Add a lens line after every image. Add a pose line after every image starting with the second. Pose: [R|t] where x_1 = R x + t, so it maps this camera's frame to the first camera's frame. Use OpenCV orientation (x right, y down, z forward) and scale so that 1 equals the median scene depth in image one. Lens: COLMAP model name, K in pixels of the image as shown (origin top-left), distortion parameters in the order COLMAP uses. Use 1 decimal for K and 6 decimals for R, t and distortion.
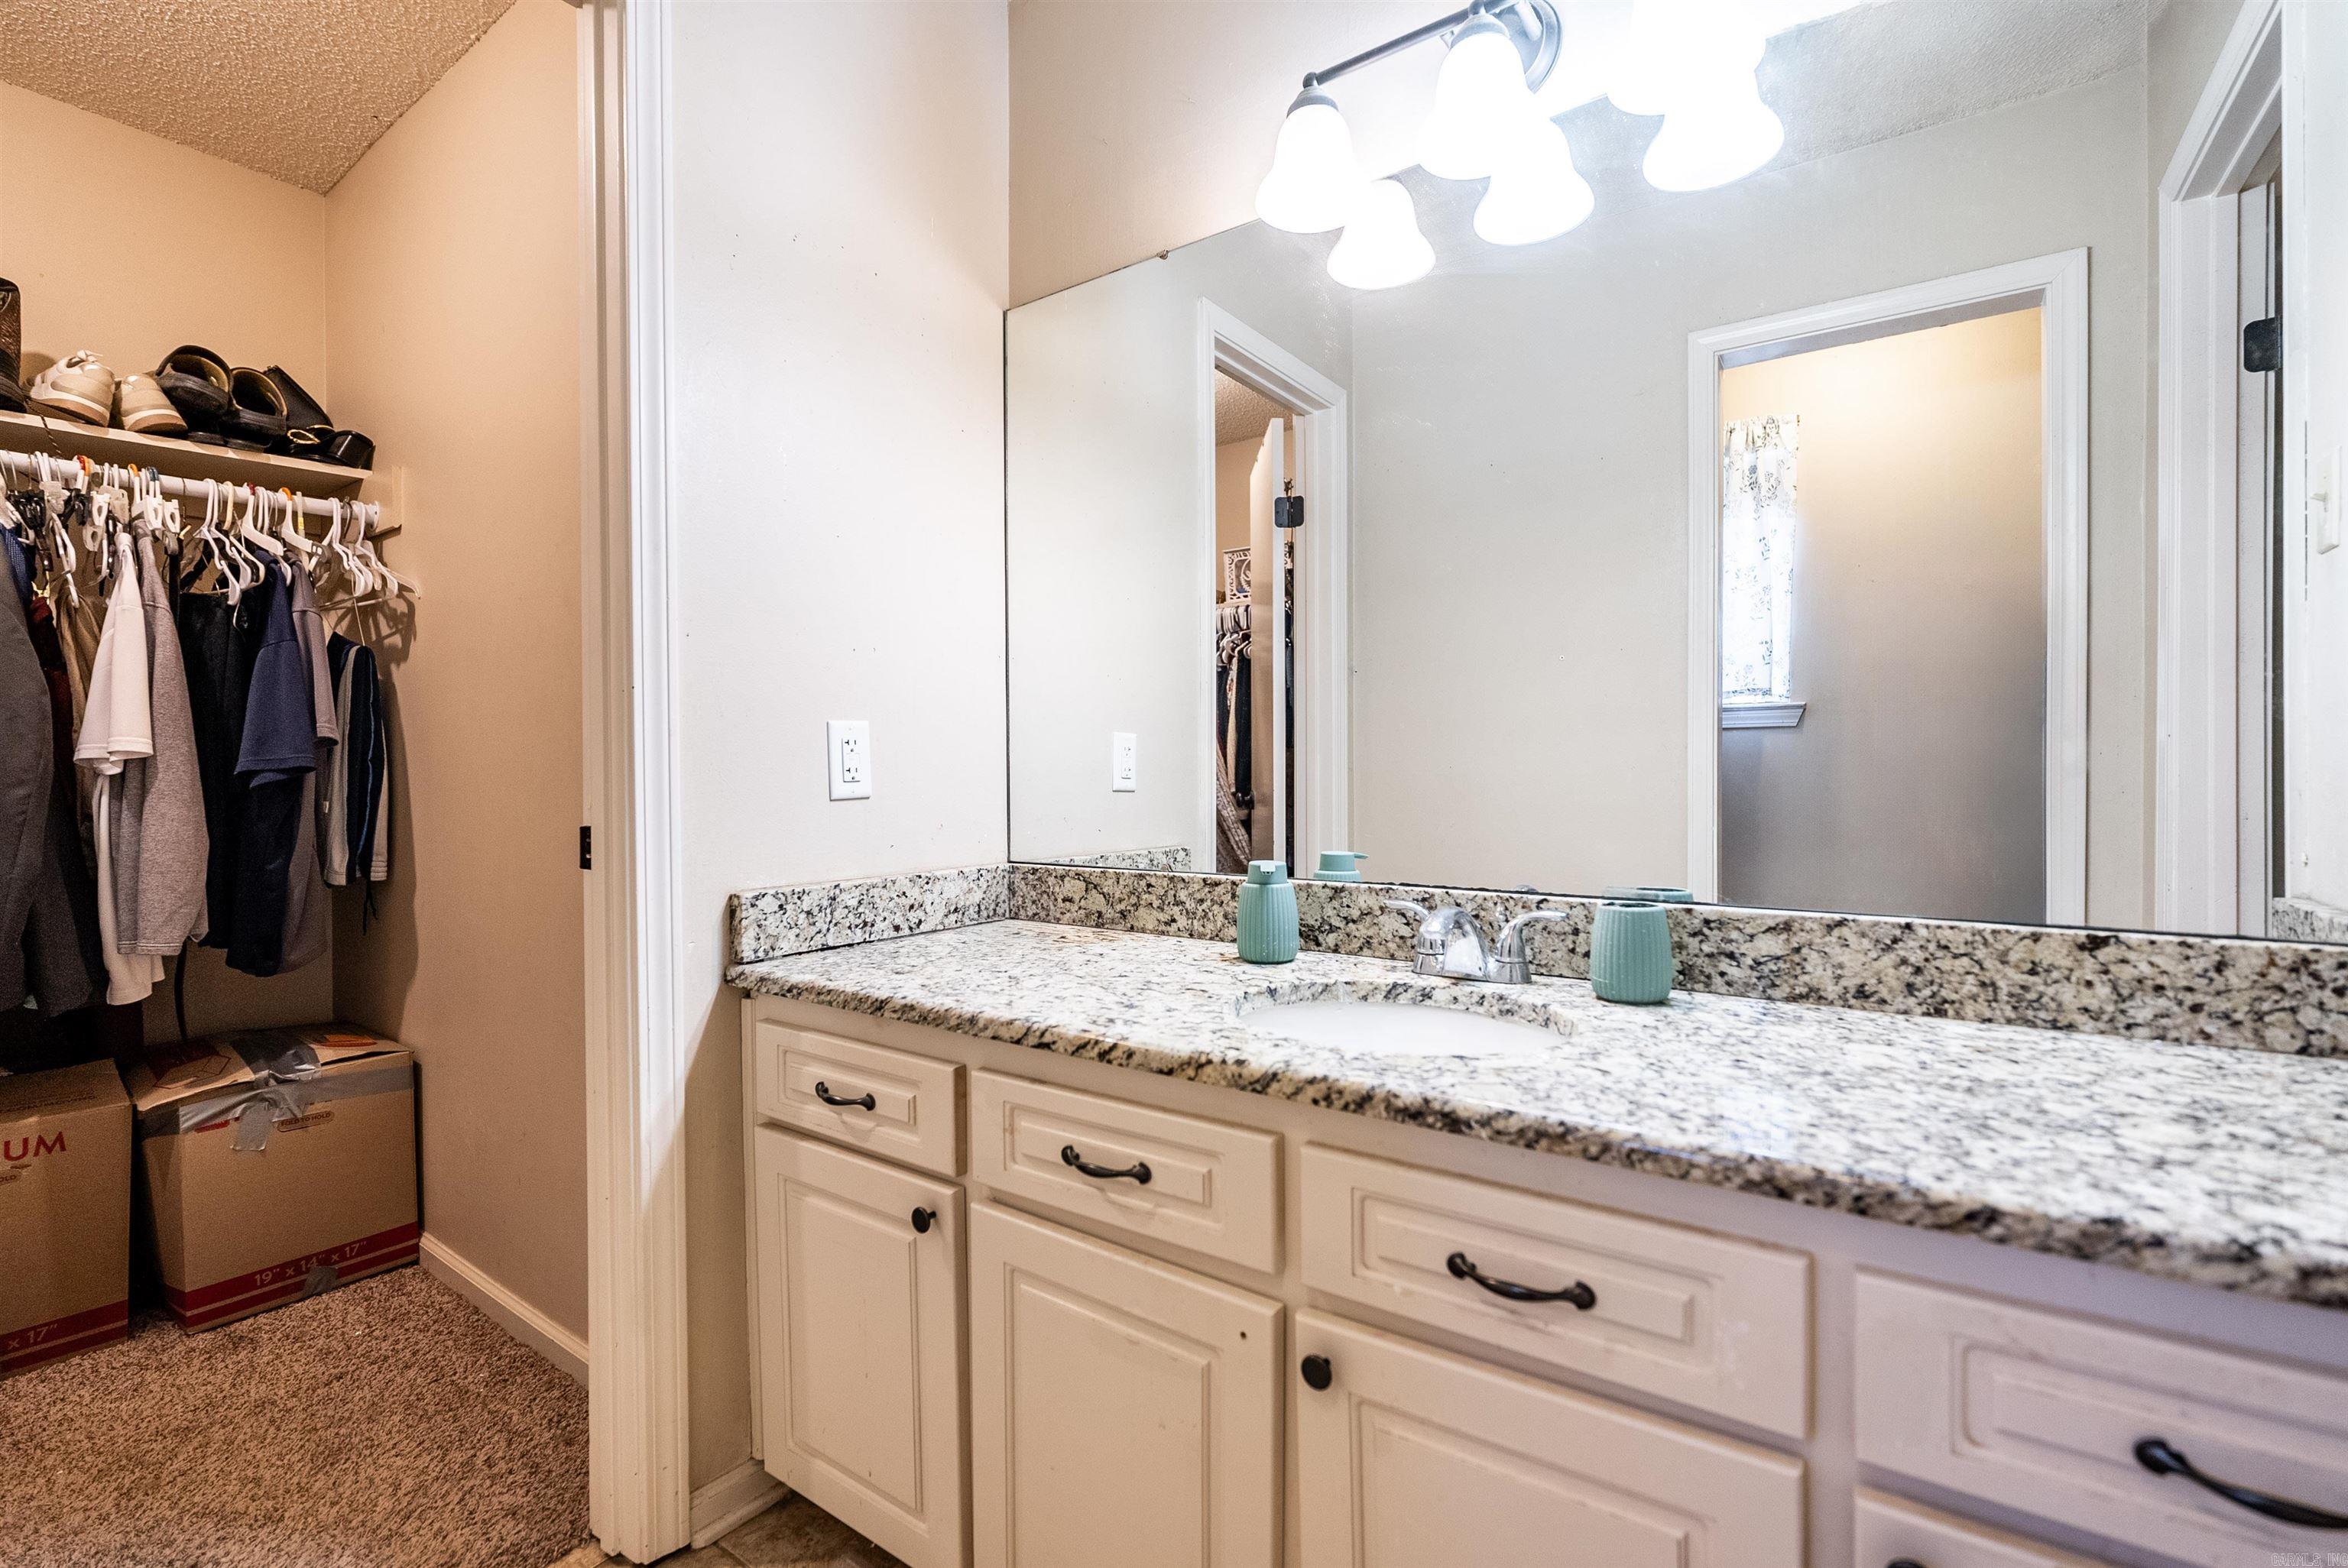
lens RADIAL K [[1033.7, 0, 1174.0], [0, 1033.7, 784.0], [0, 0, 1]] dist [-0.007783, 0.000664]
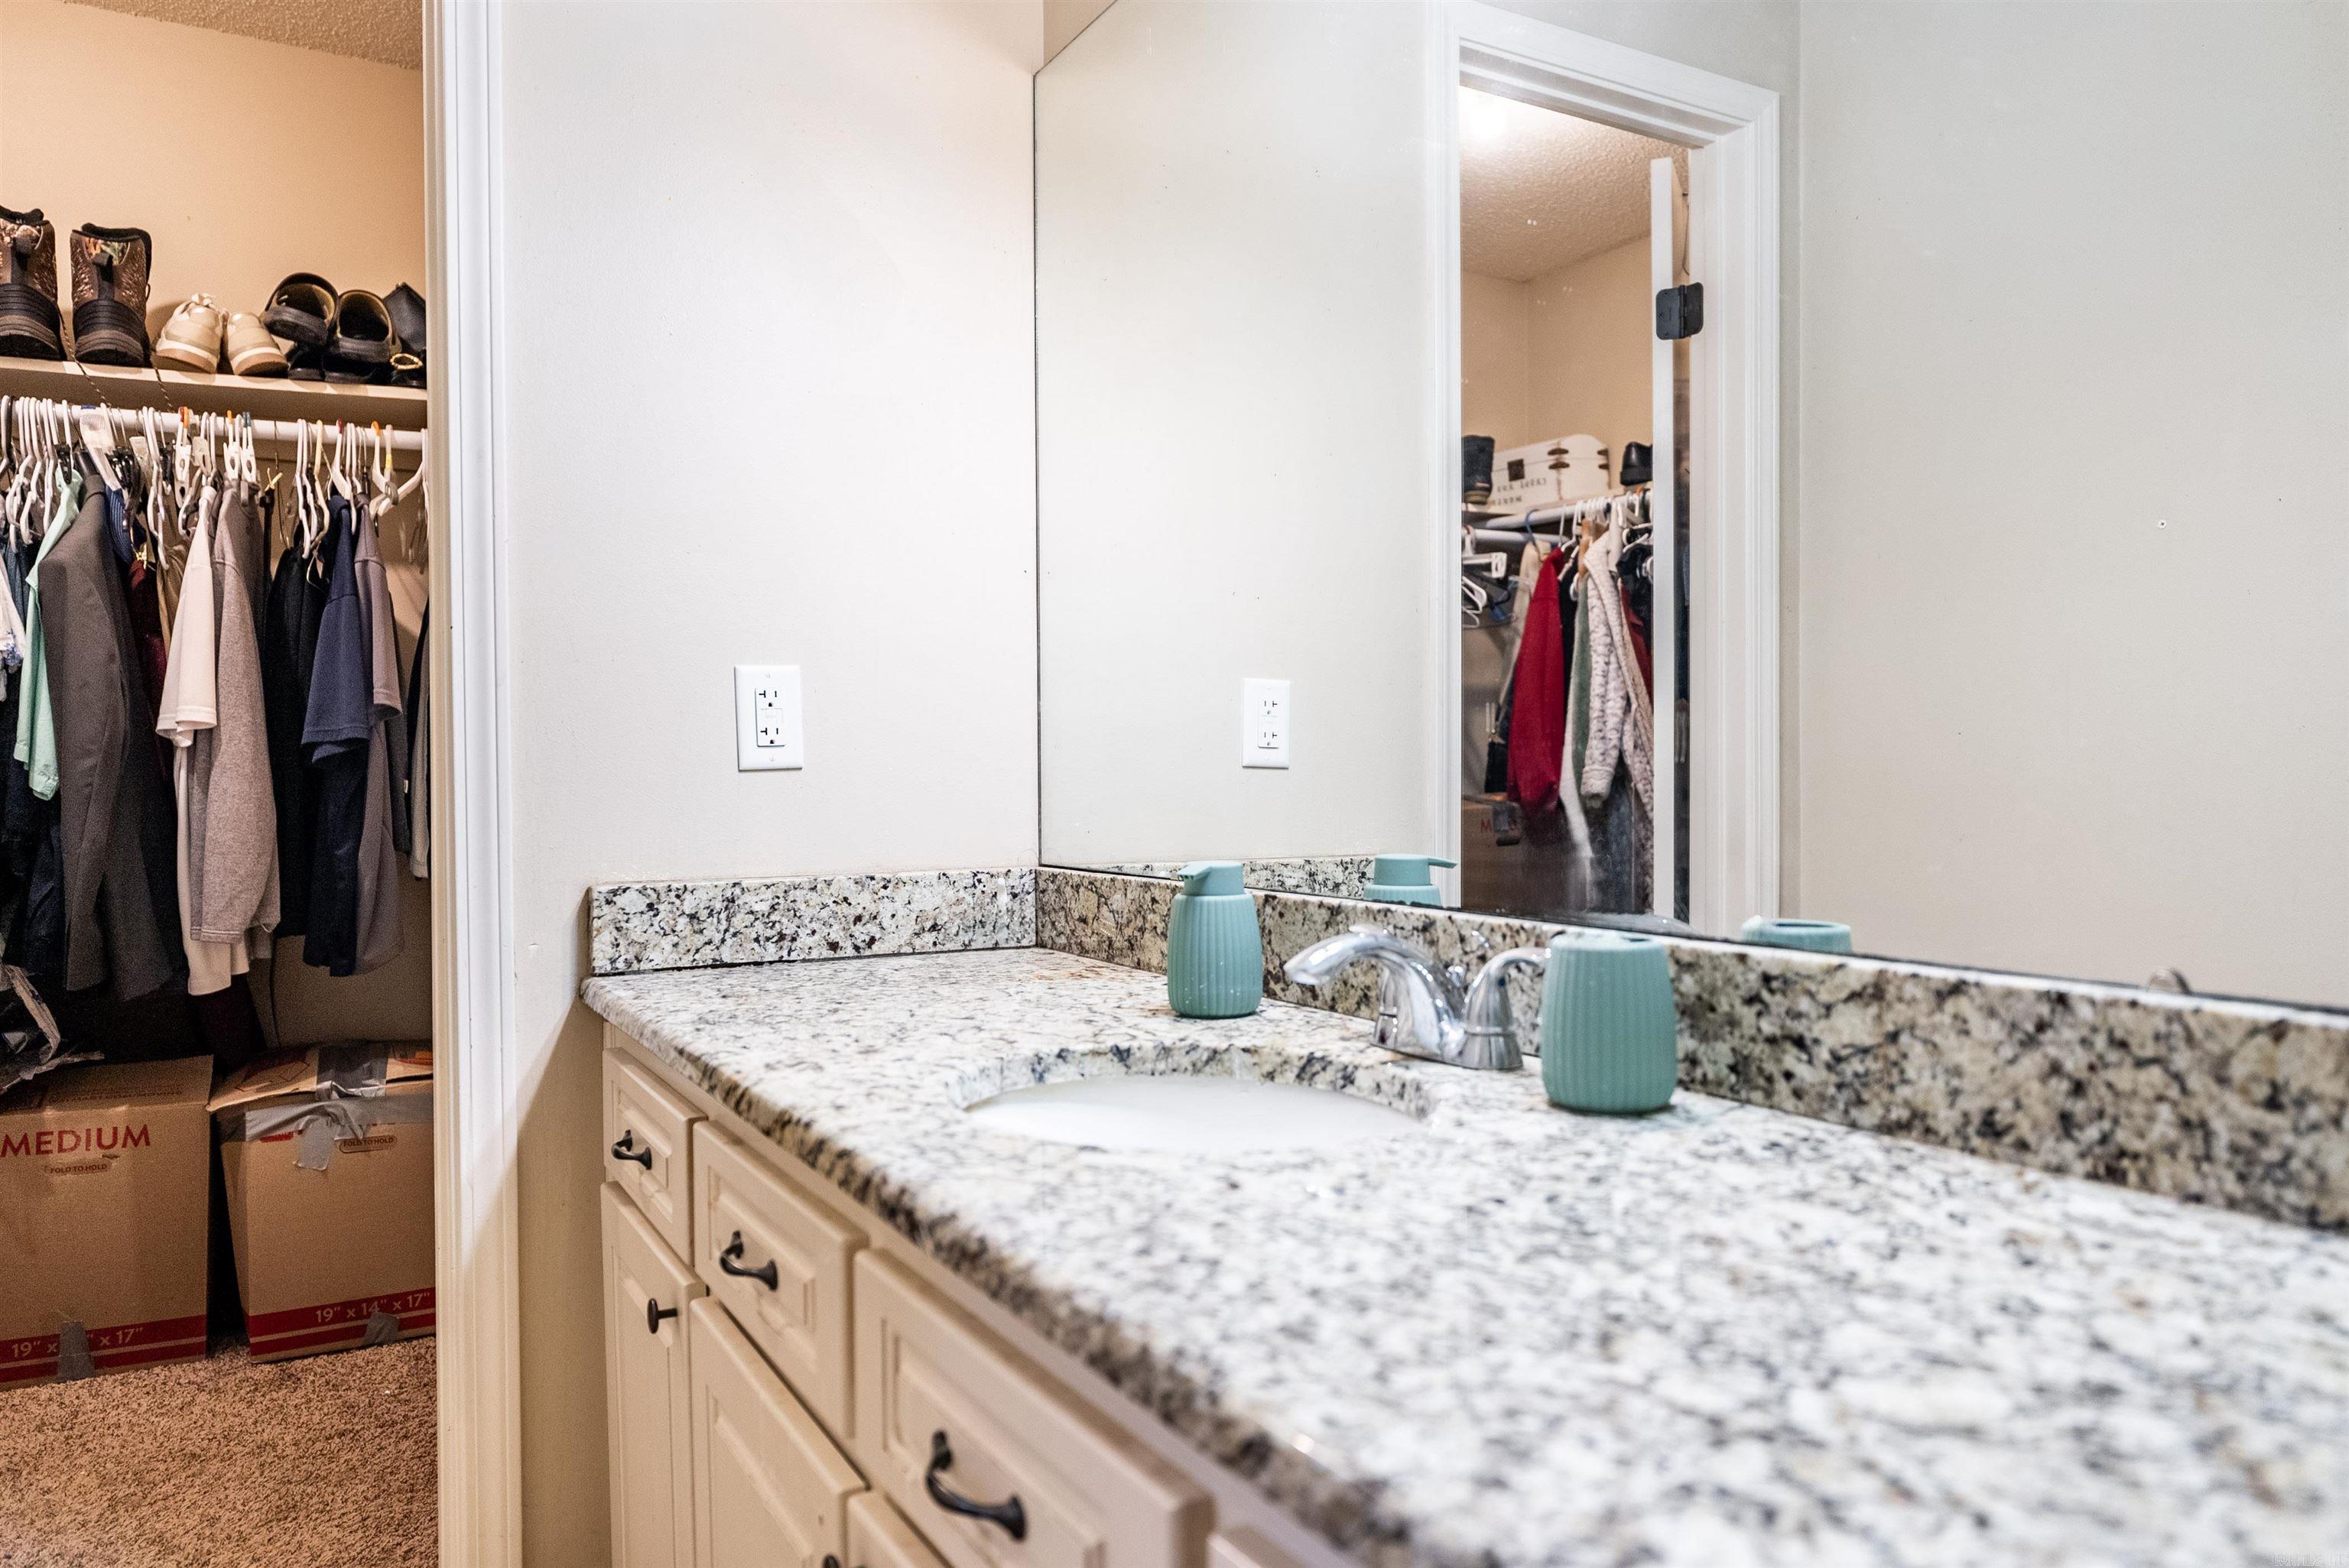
lens RADIAL K [[1581.1, 0, 1174.5], [0, 1581.1, 784.0], [0, 0, 1]] dist [-0.005055, 0.002993]
pose [[0.909764, 0.003878, -0.415108, 0.480463], [-0.003844, 0.999992, 0.000918, 0.025425], [0.415108, 0.000761, 0.909772, 0.087535]]
